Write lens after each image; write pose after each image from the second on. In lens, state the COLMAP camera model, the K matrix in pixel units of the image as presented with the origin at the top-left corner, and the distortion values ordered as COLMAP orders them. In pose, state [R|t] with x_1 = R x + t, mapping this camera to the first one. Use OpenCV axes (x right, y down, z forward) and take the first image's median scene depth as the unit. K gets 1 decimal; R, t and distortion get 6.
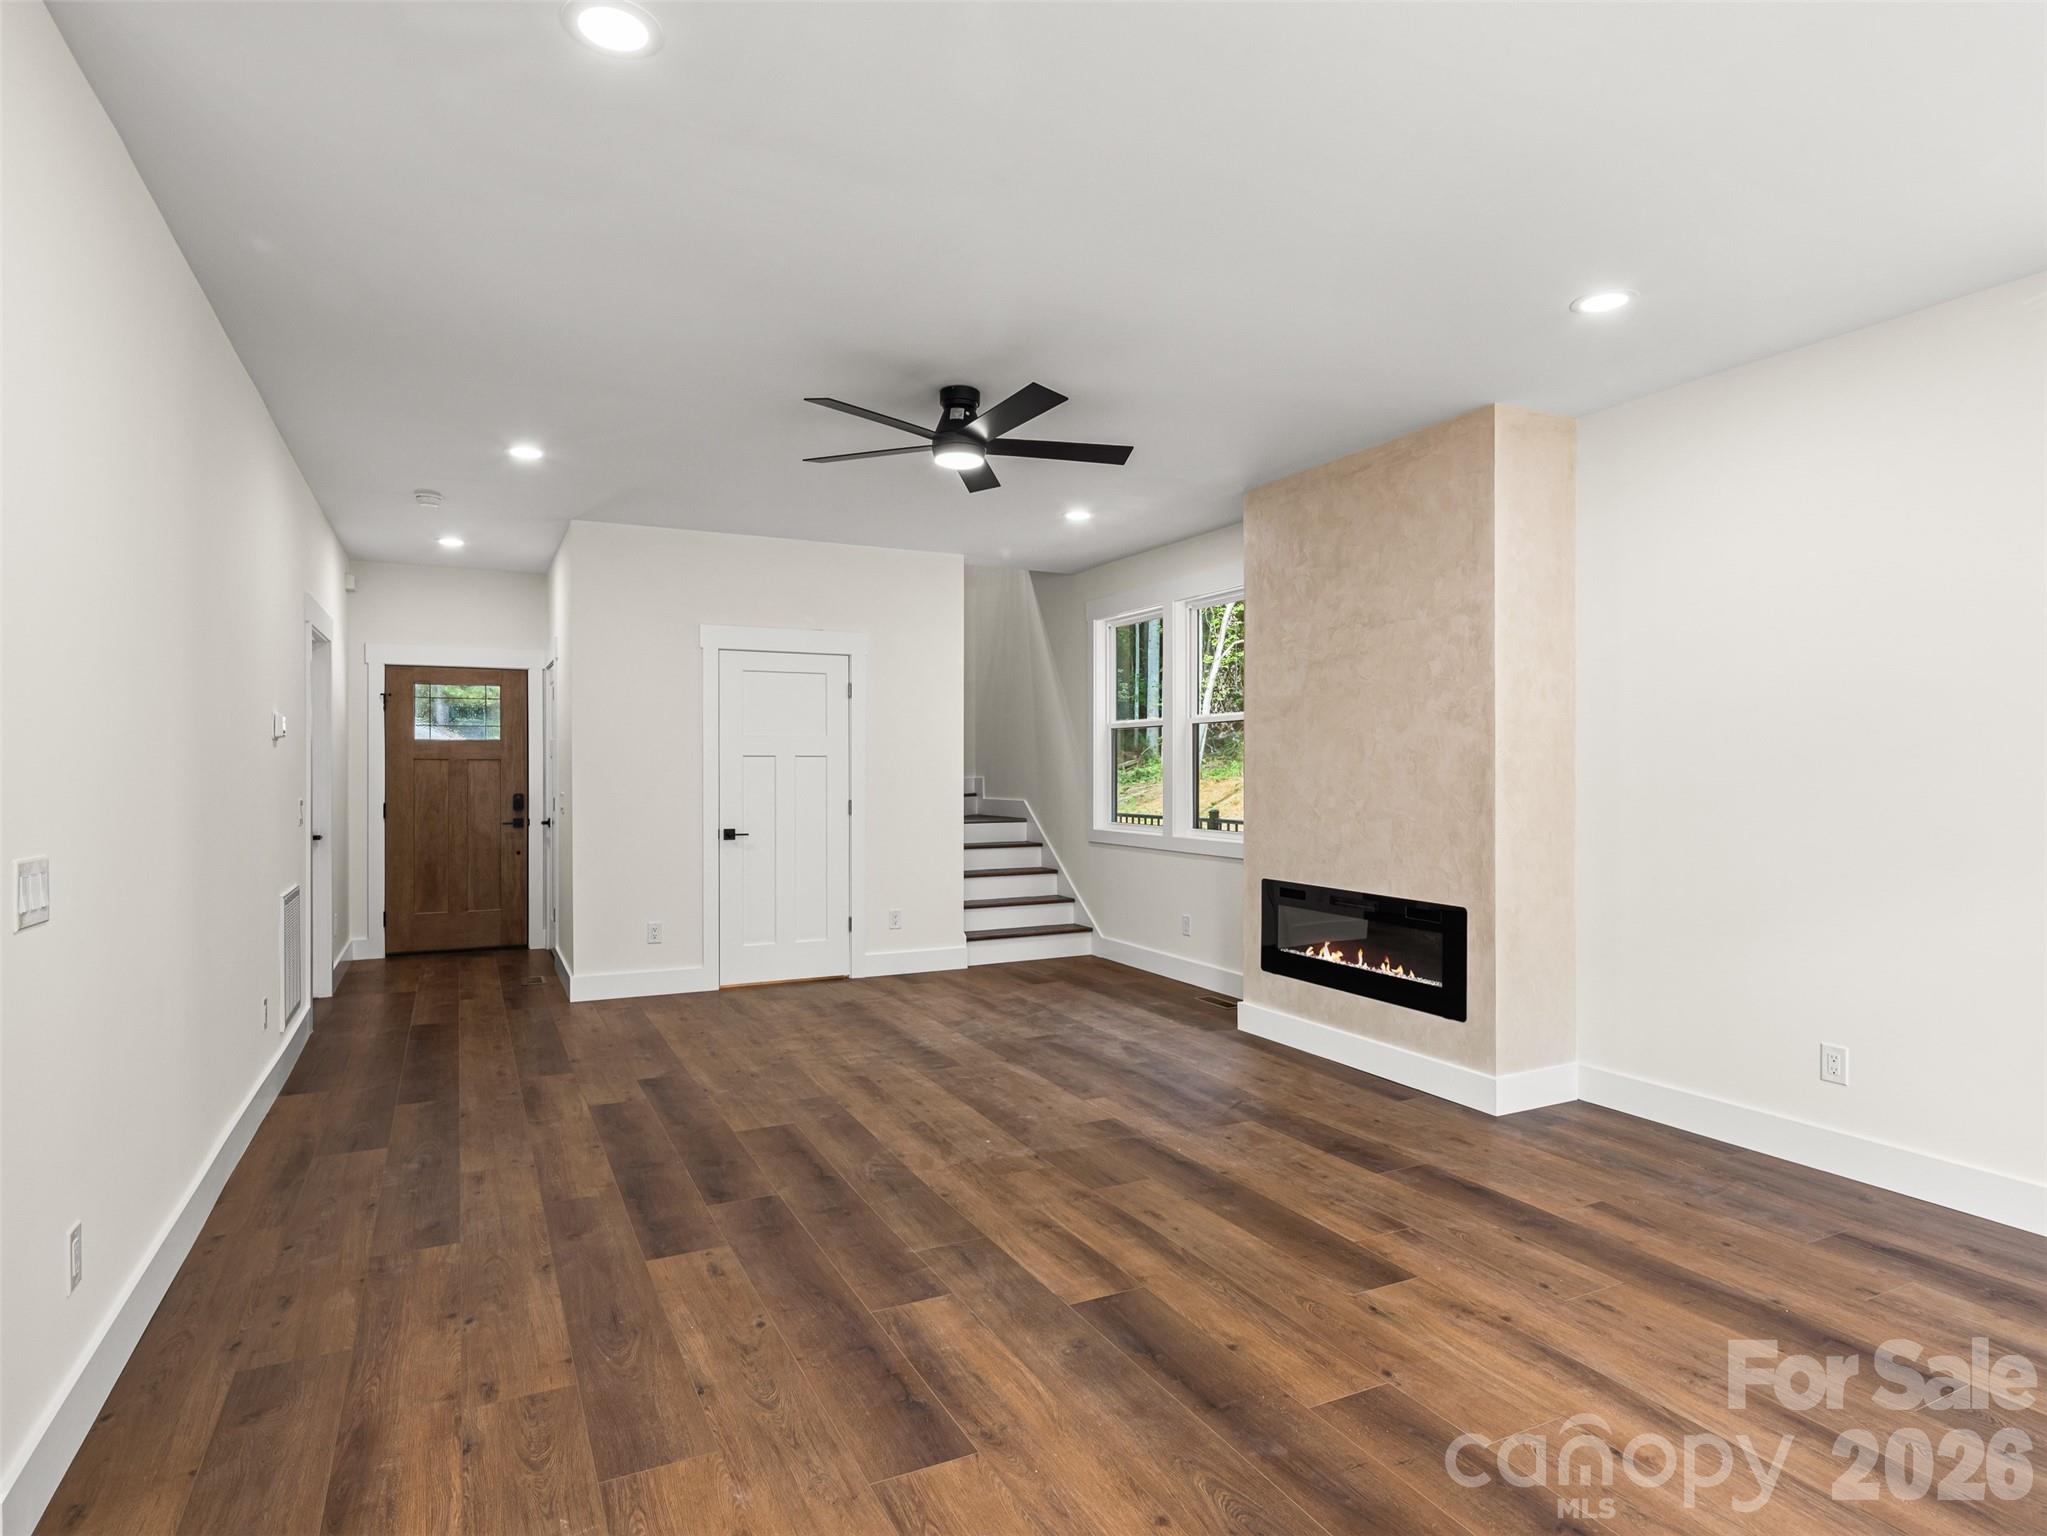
lens RADIAL K [[1133.5, 0, 1023.5], [0, 1133.5, 768.0], [0, 0, 1]] dist [-0.002025, -0.000431]
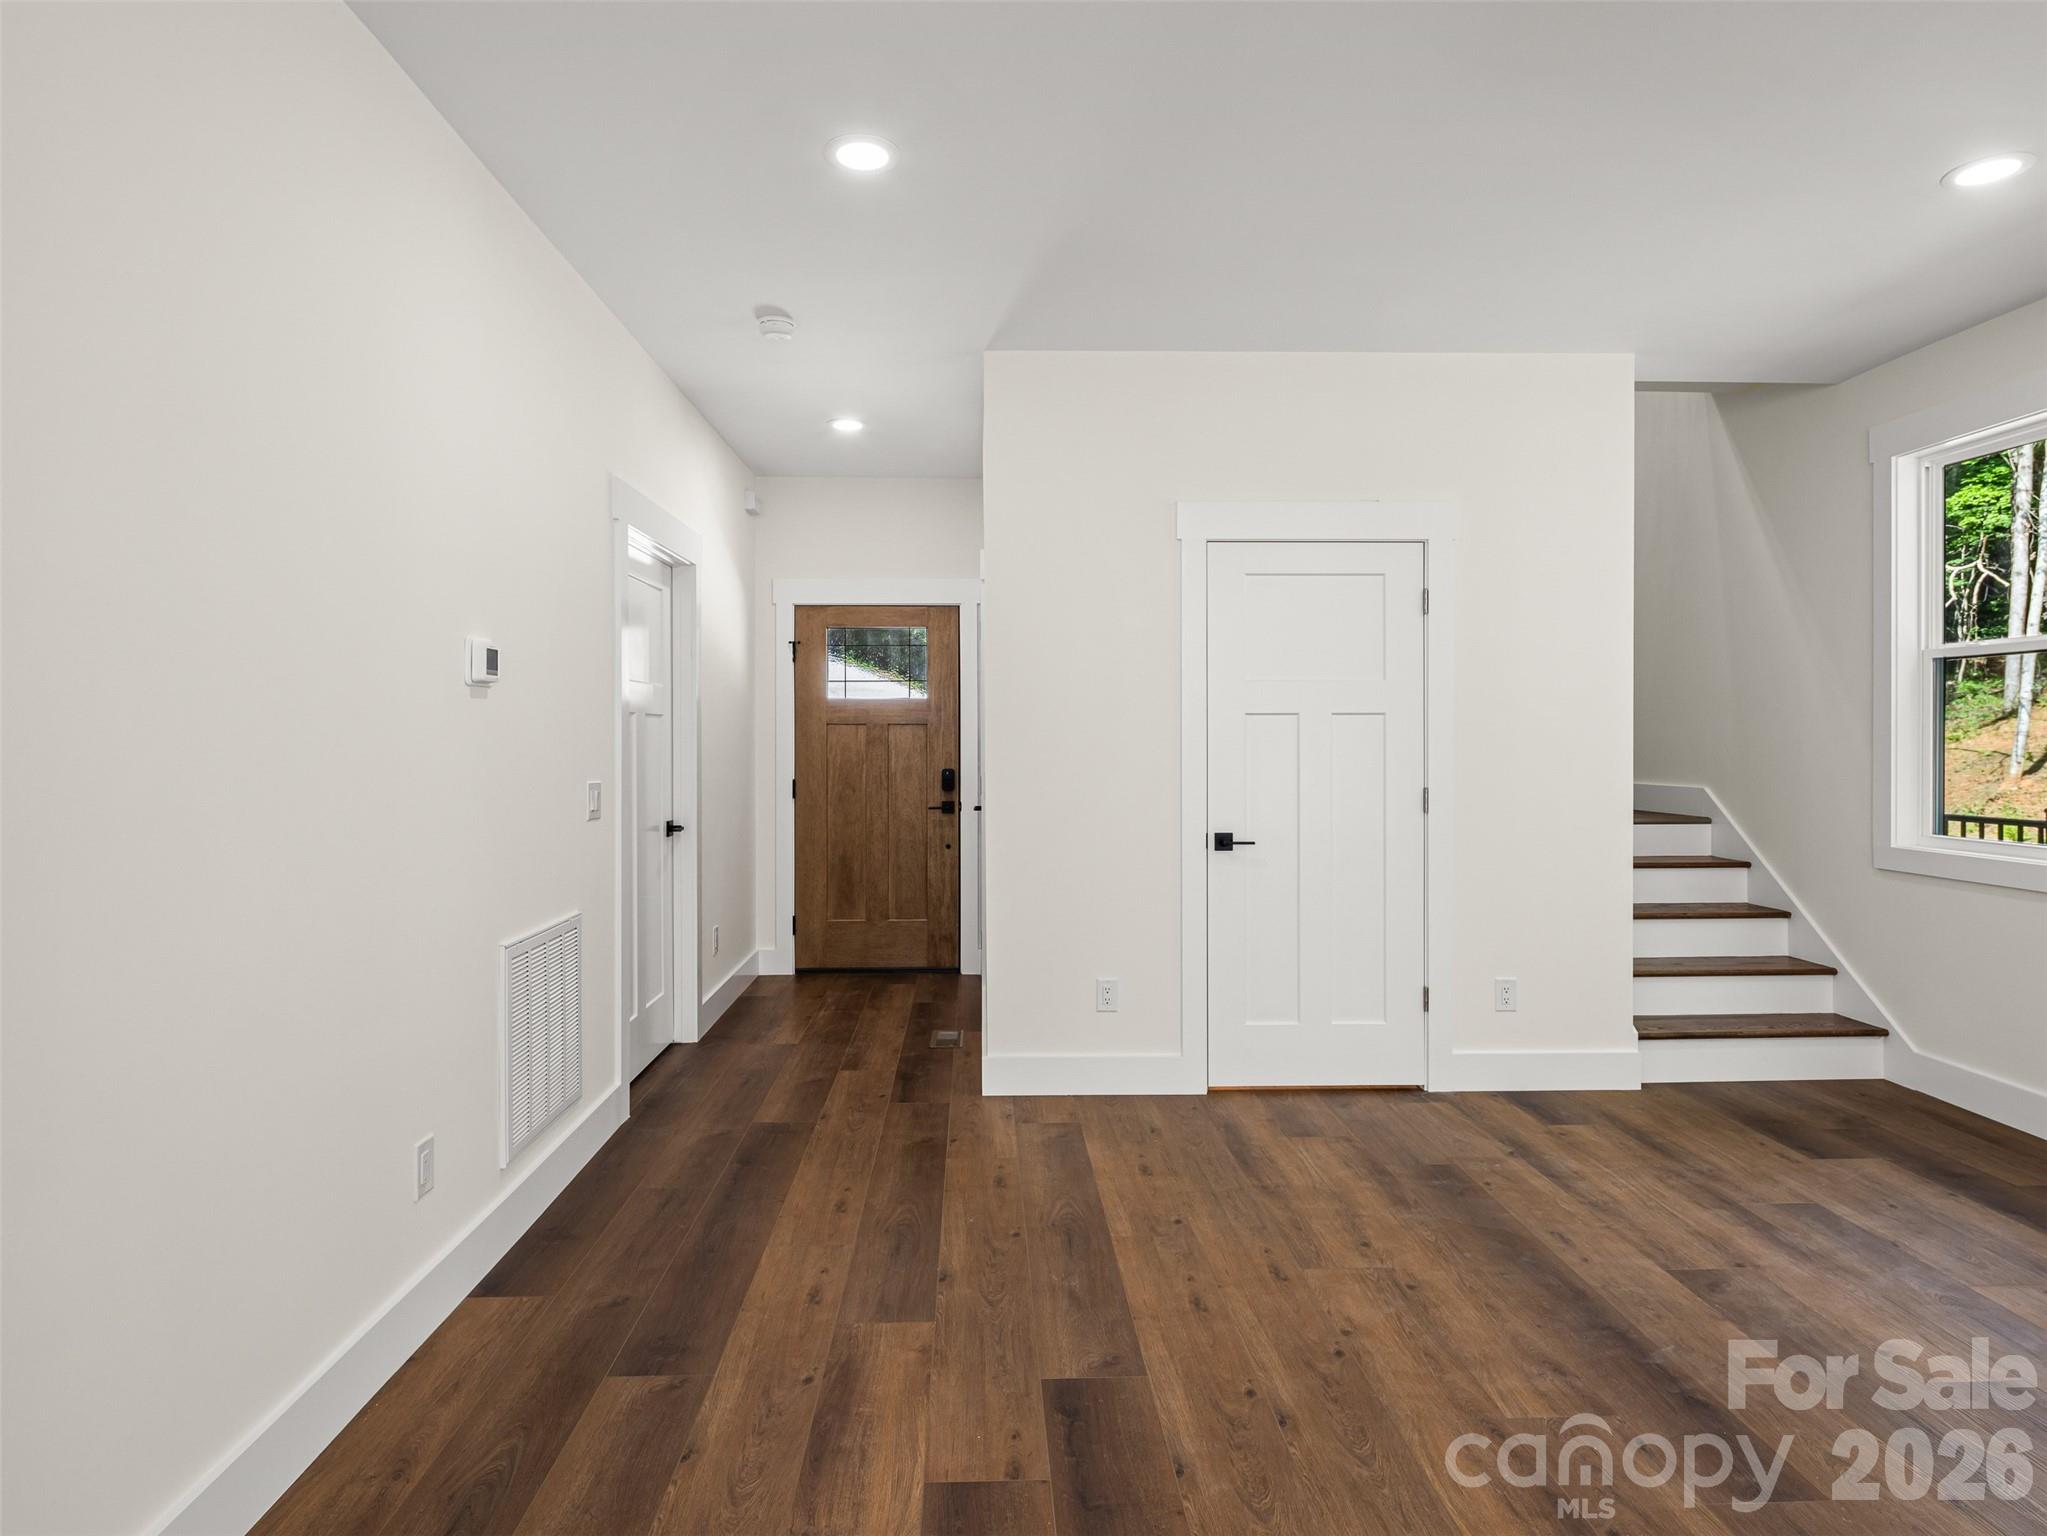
lens RADIAL K [[1133.5, 0, 1023.5], [0, 1133.5, 768.0], [0, 0, 1]] dist [-0.002025, -0.000431]
pose [[0.913420, 0.009112, -0.406917, -0.095264], [0.001673, 0.999657, 0.026141, 0.002358], [0.407016, -0.024559, 0.913091, 0.346060]]
